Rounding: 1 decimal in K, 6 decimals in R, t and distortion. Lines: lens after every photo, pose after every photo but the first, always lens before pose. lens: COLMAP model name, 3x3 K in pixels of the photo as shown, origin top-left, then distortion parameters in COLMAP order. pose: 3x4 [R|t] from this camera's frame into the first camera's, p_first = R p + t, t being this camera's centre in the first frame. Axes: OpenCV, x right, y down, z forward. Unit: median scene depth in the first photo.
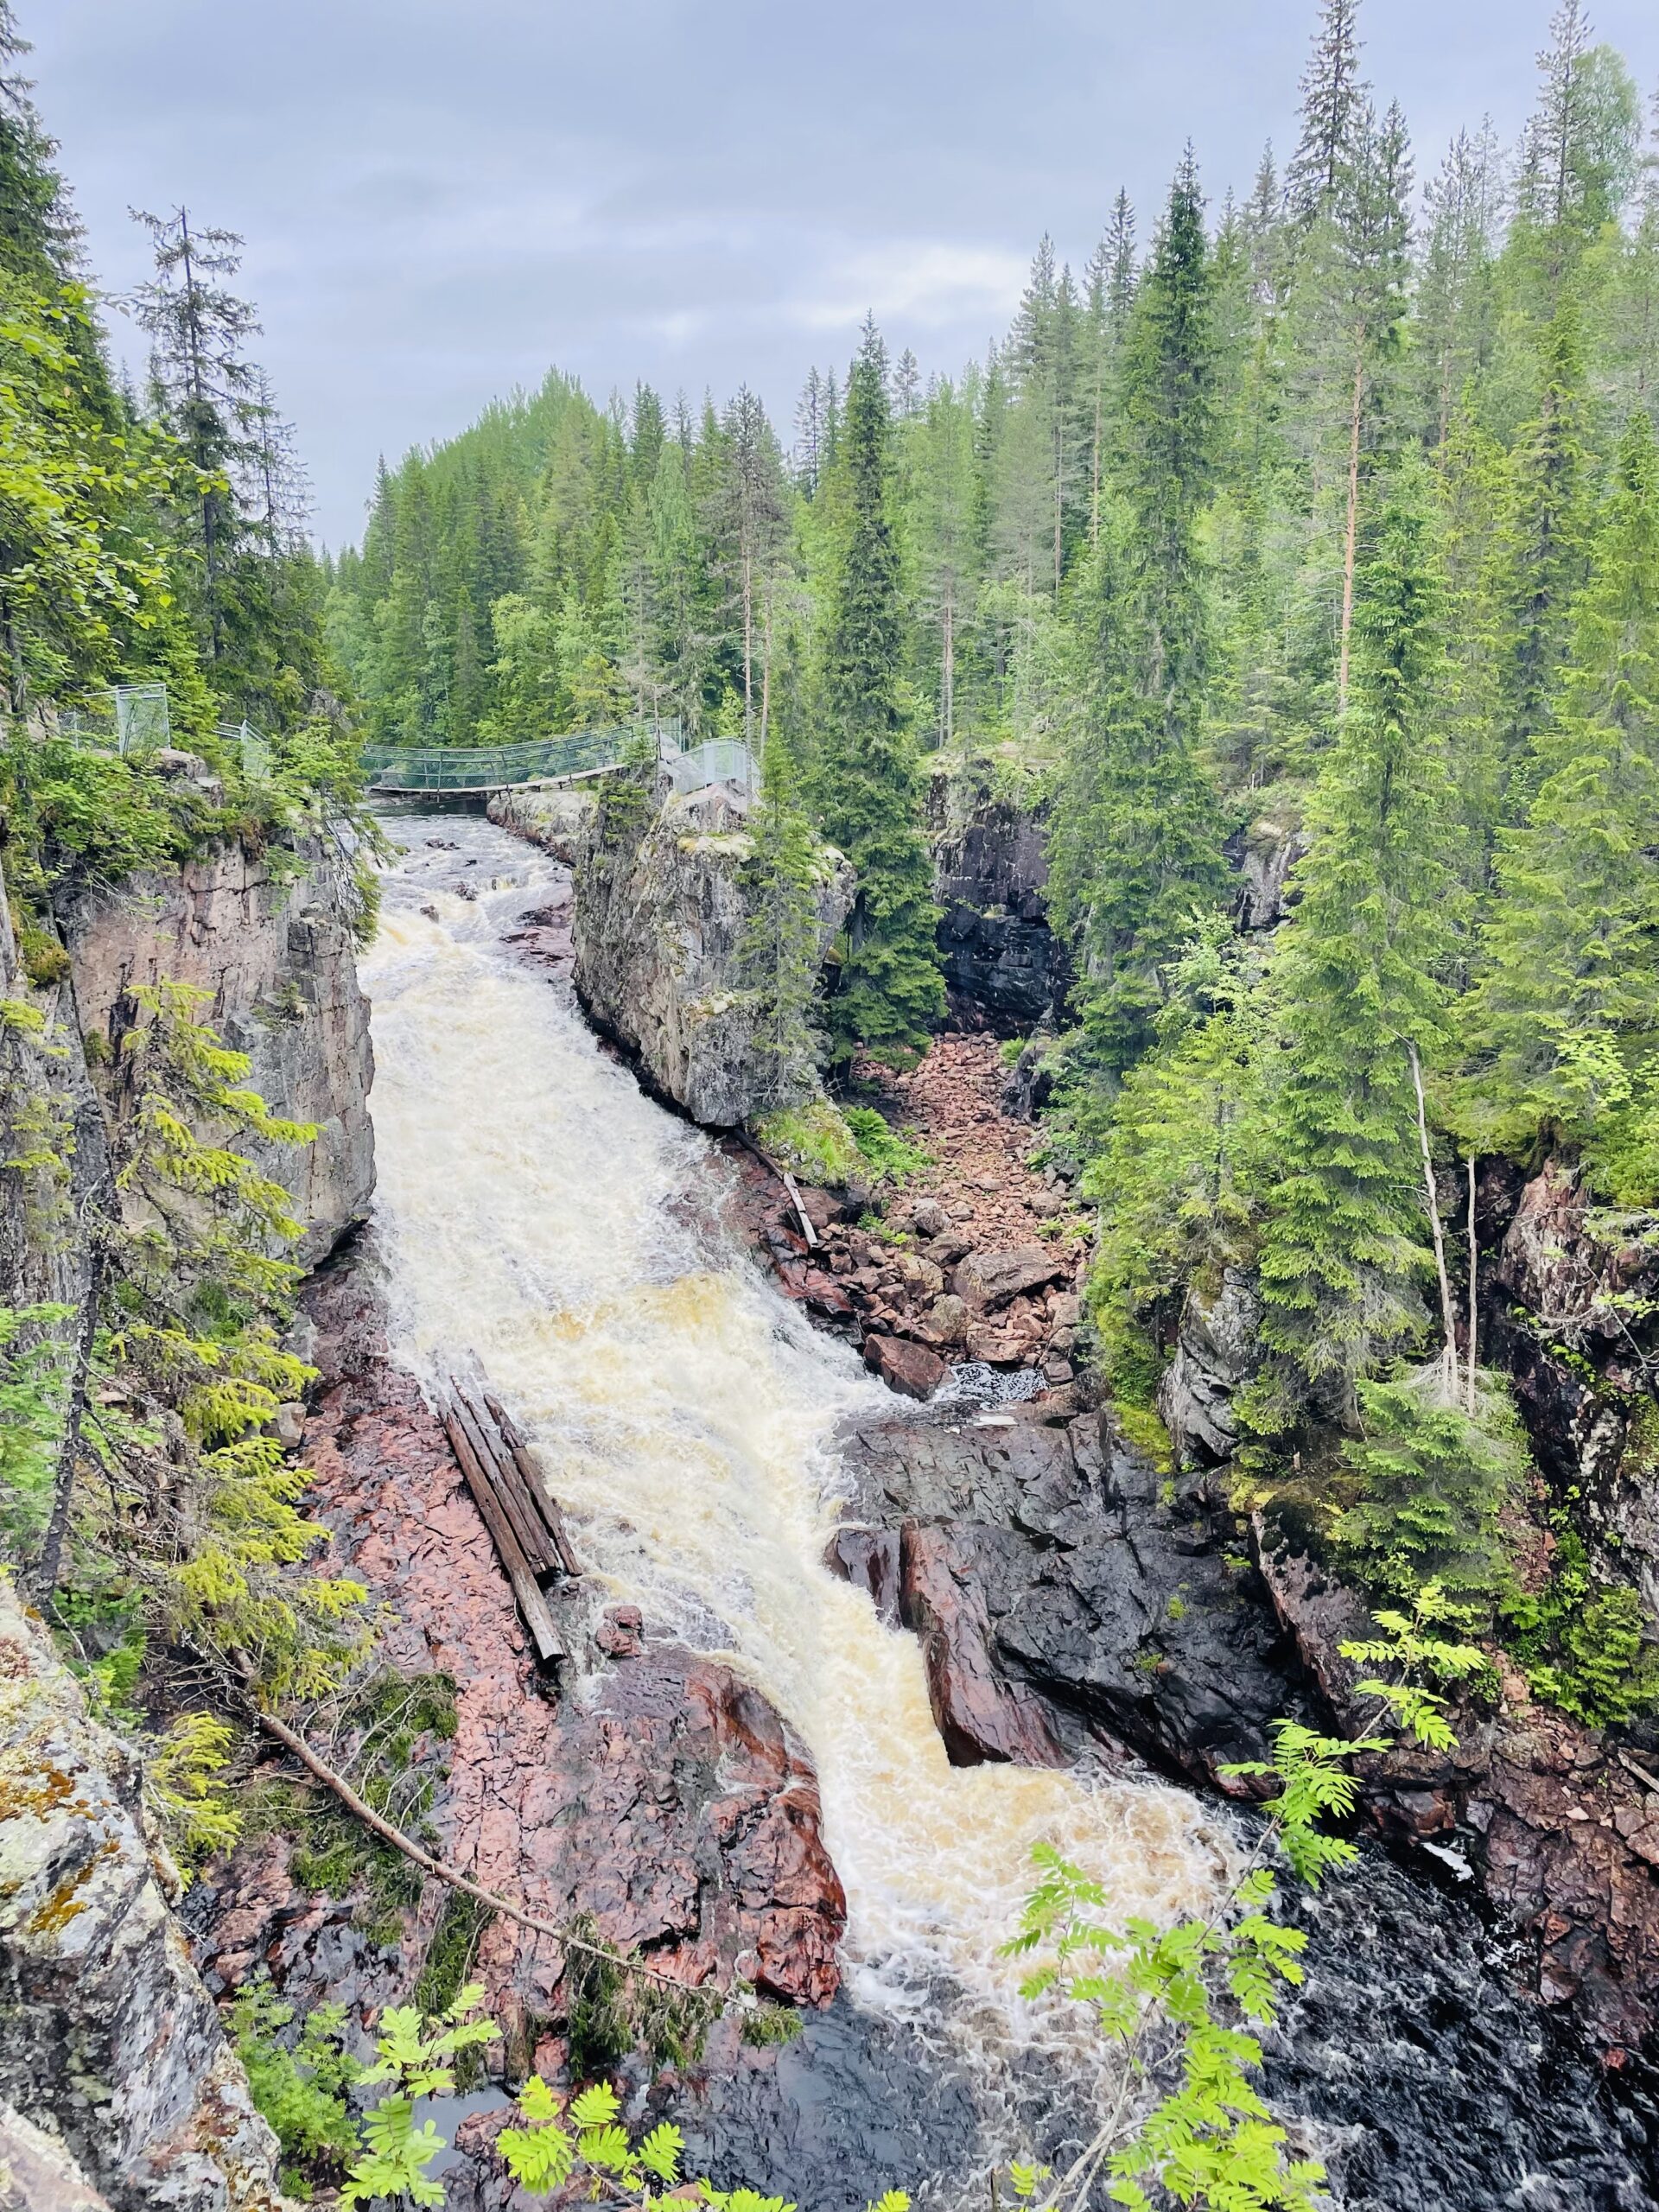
lens RADIAL K [[1658.0, 0, 815.4], [0, 1658.0, 1098.9], [0, 0, 1]] dist [0.078075, -0.096949]
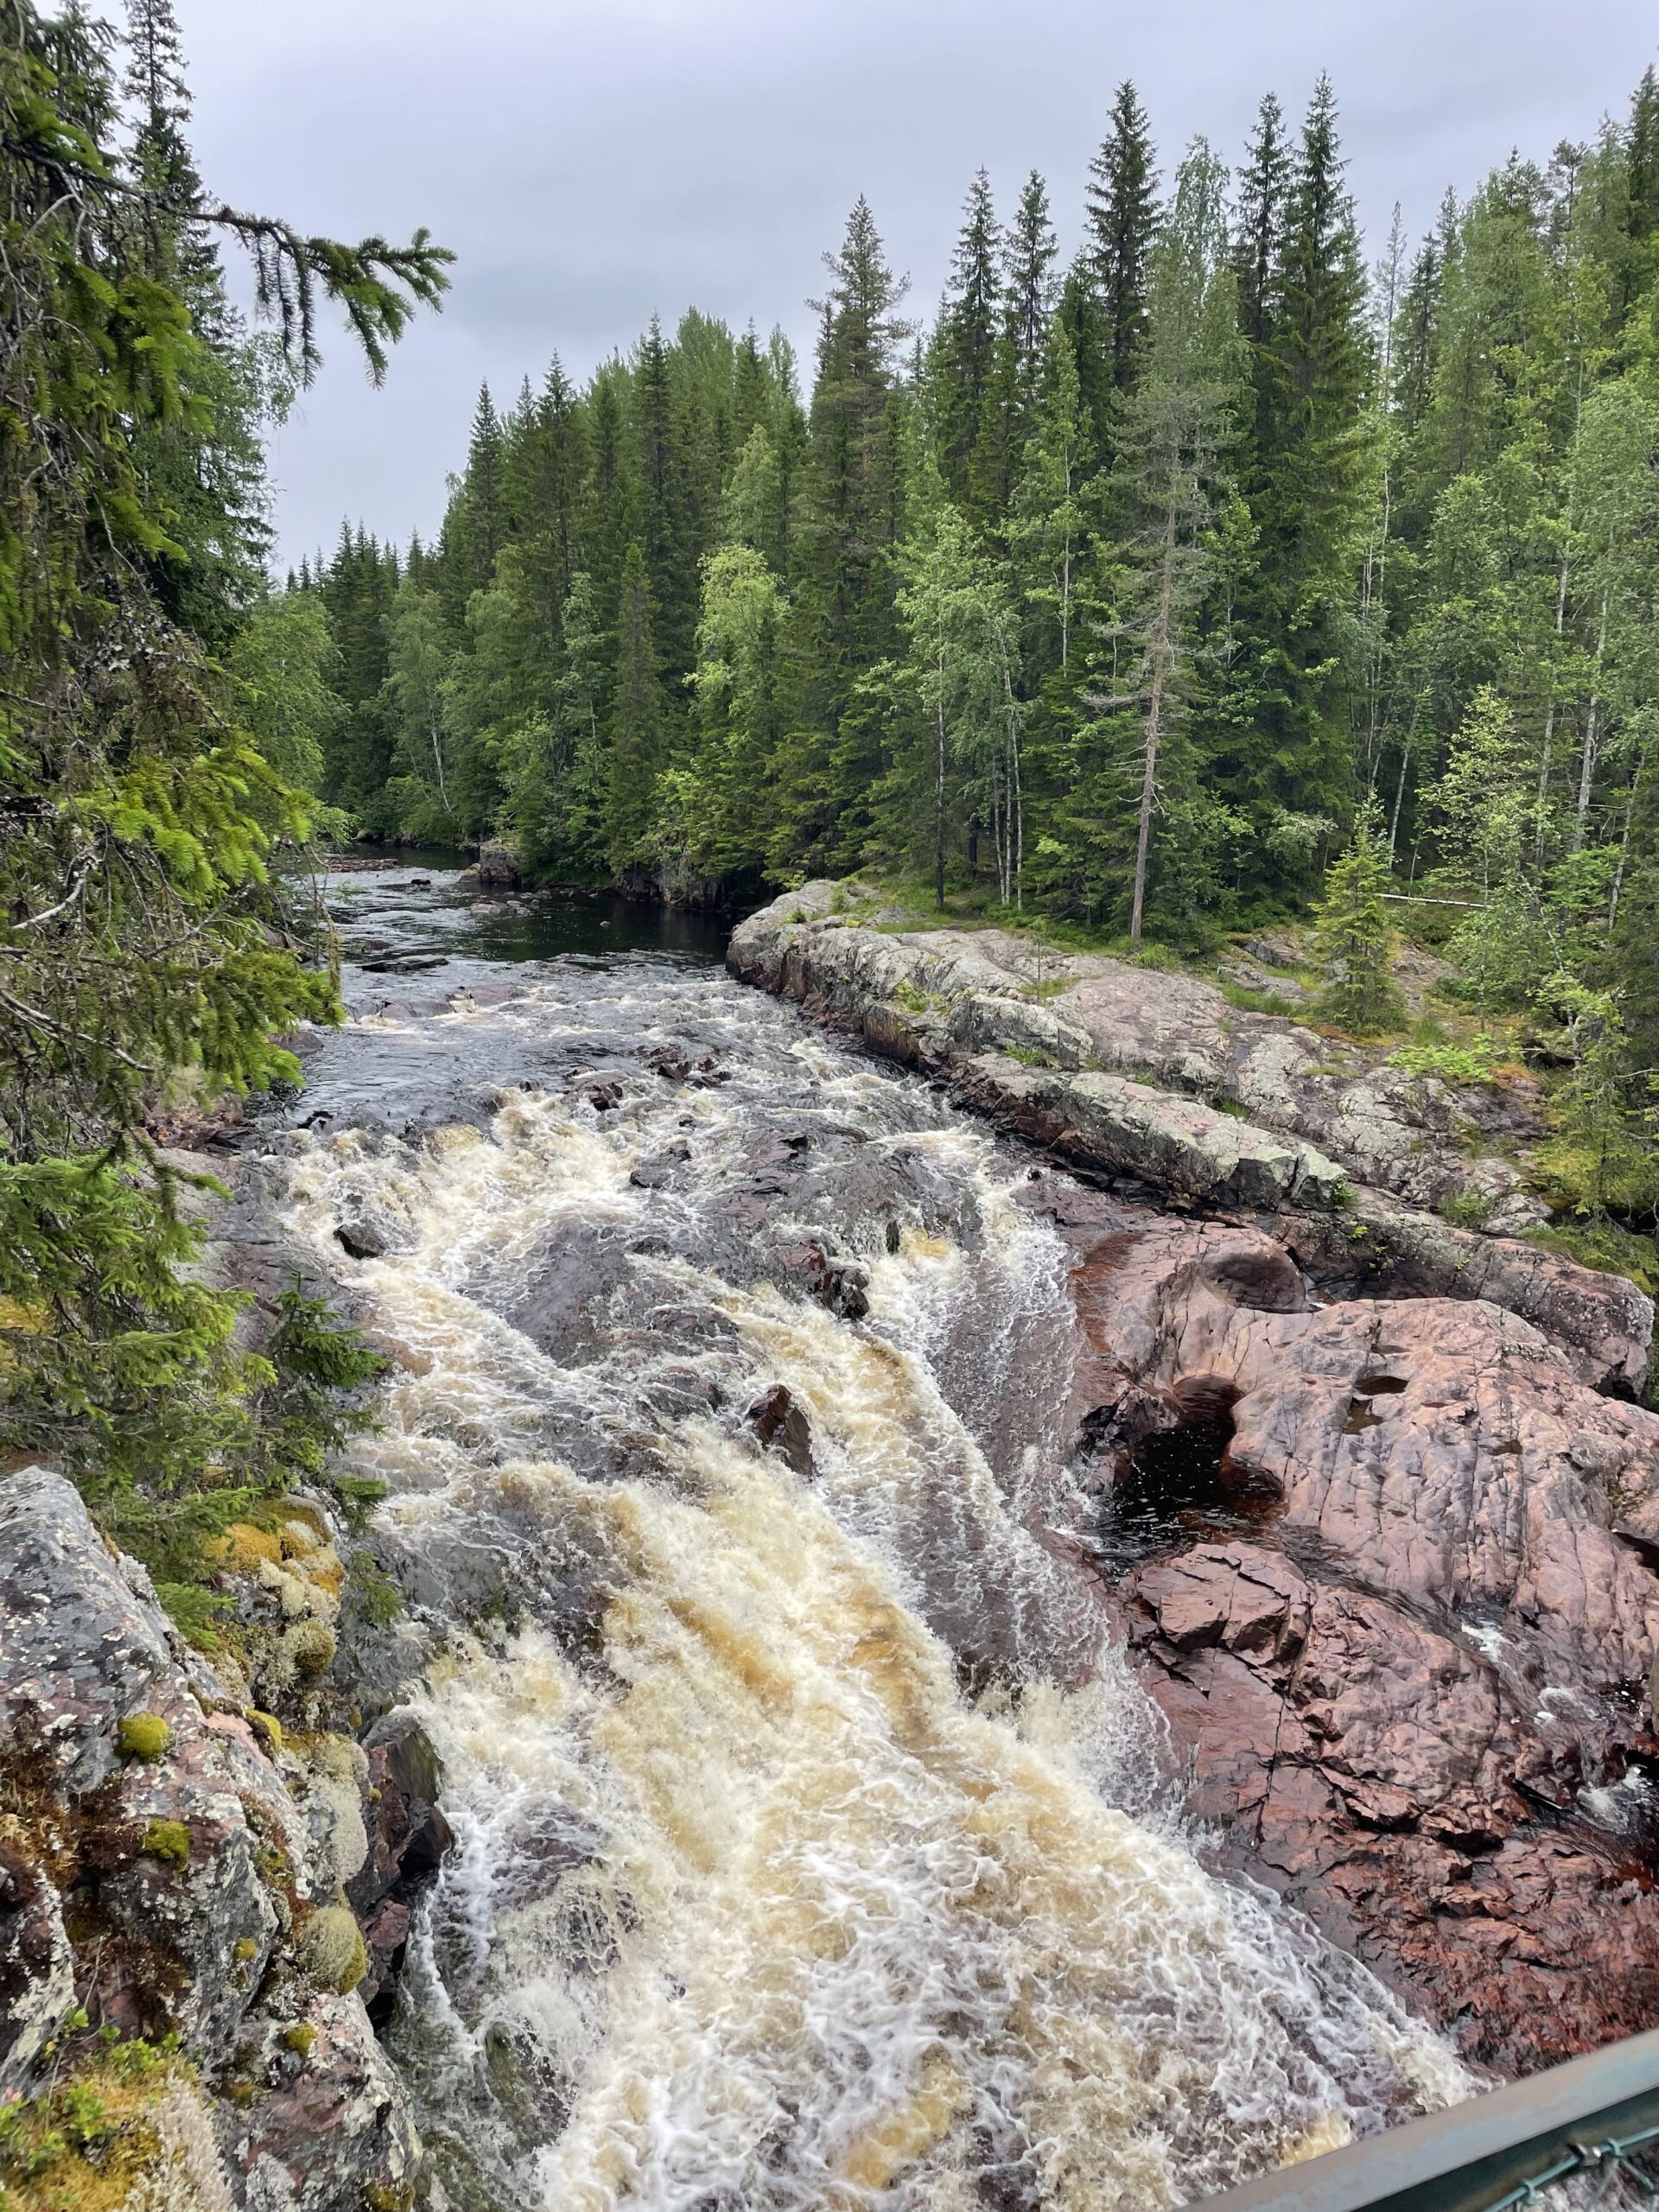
lens RADIAL K [[1658.0, 0, 827.7], [0, 1658.0, 1100.5], [0, 0, 1]] dist [0.078075, -0.096949]
pose [[0.999358, 0.033750, -0.011989, -0.124487], [-0.034150, 0.998809, -0.034861, -0.088407], [0.010798, 0.035248, 0.999320, 0.401648]]
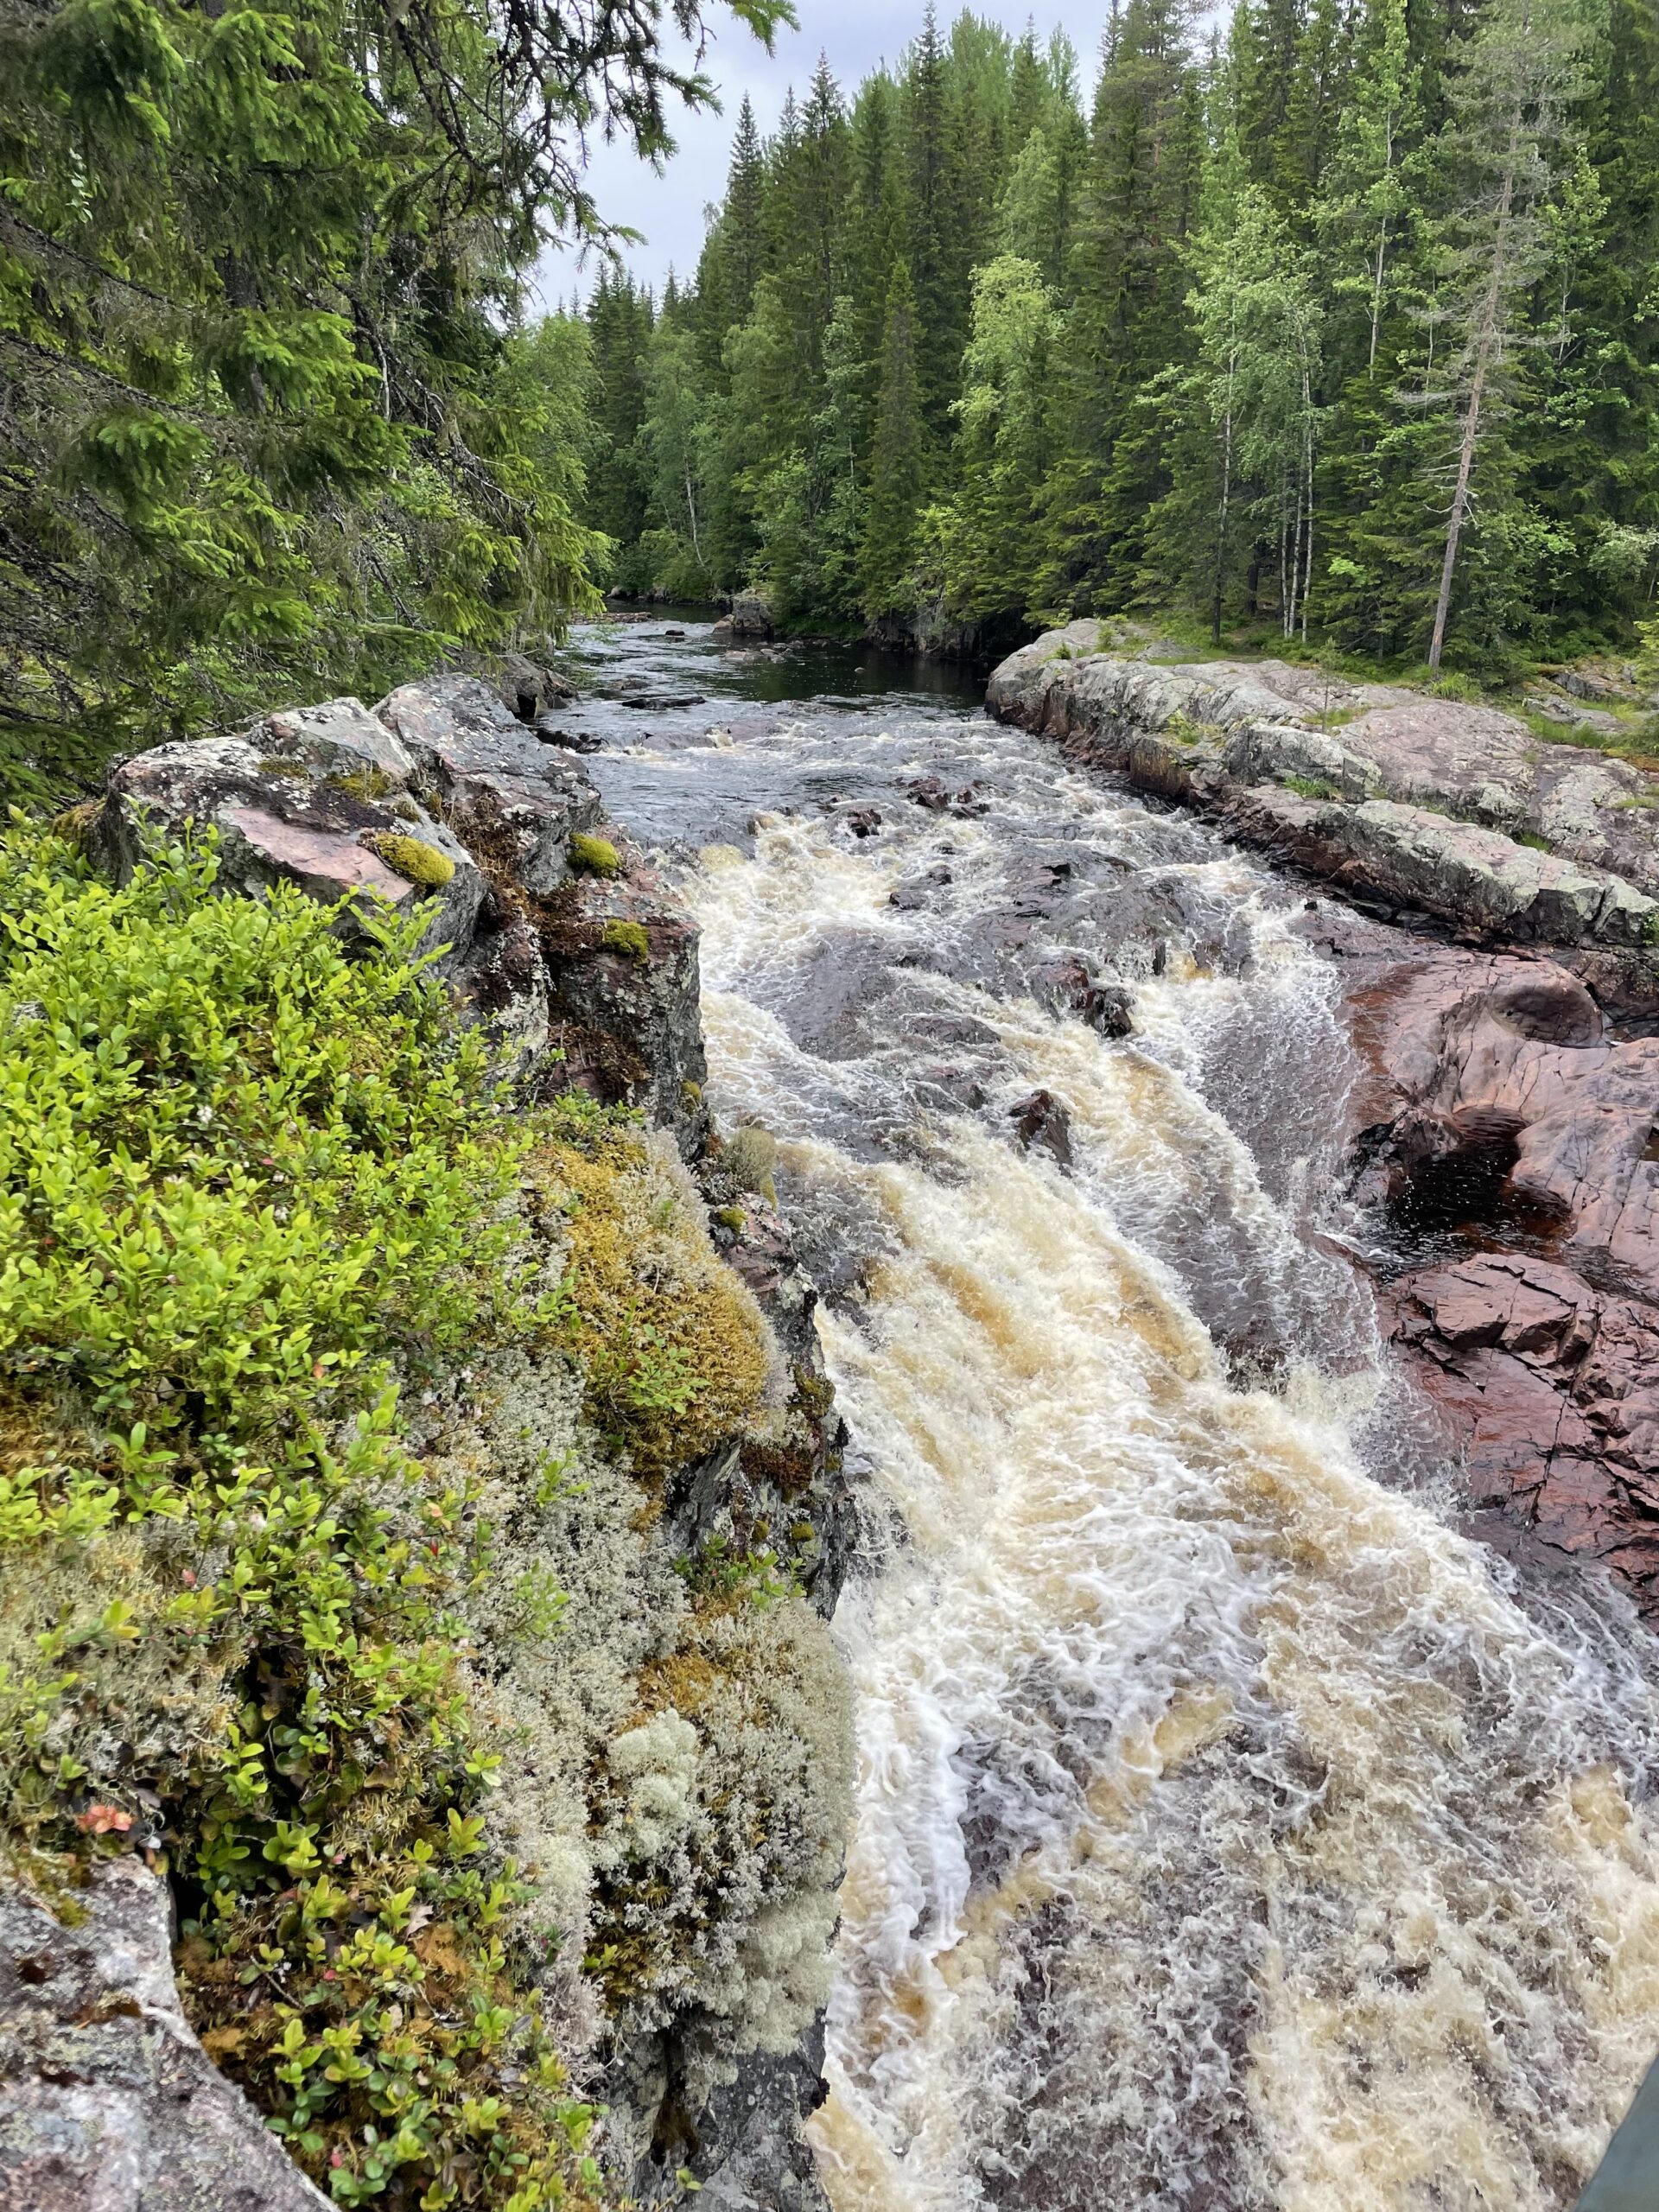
lens RADIAL K [[1658.0, 0, 846.0], [0, 1658.0, 1101.6], [0, 0, 1]] dist [0.078075, -0.096949]
pose [[0.987828, 0.077038, -0.135130, -0.127149], [-0.063674, 0.992889, 0.100579, -0.079816], [0.141917, -0.090750, 0.985710, 0.403174]]
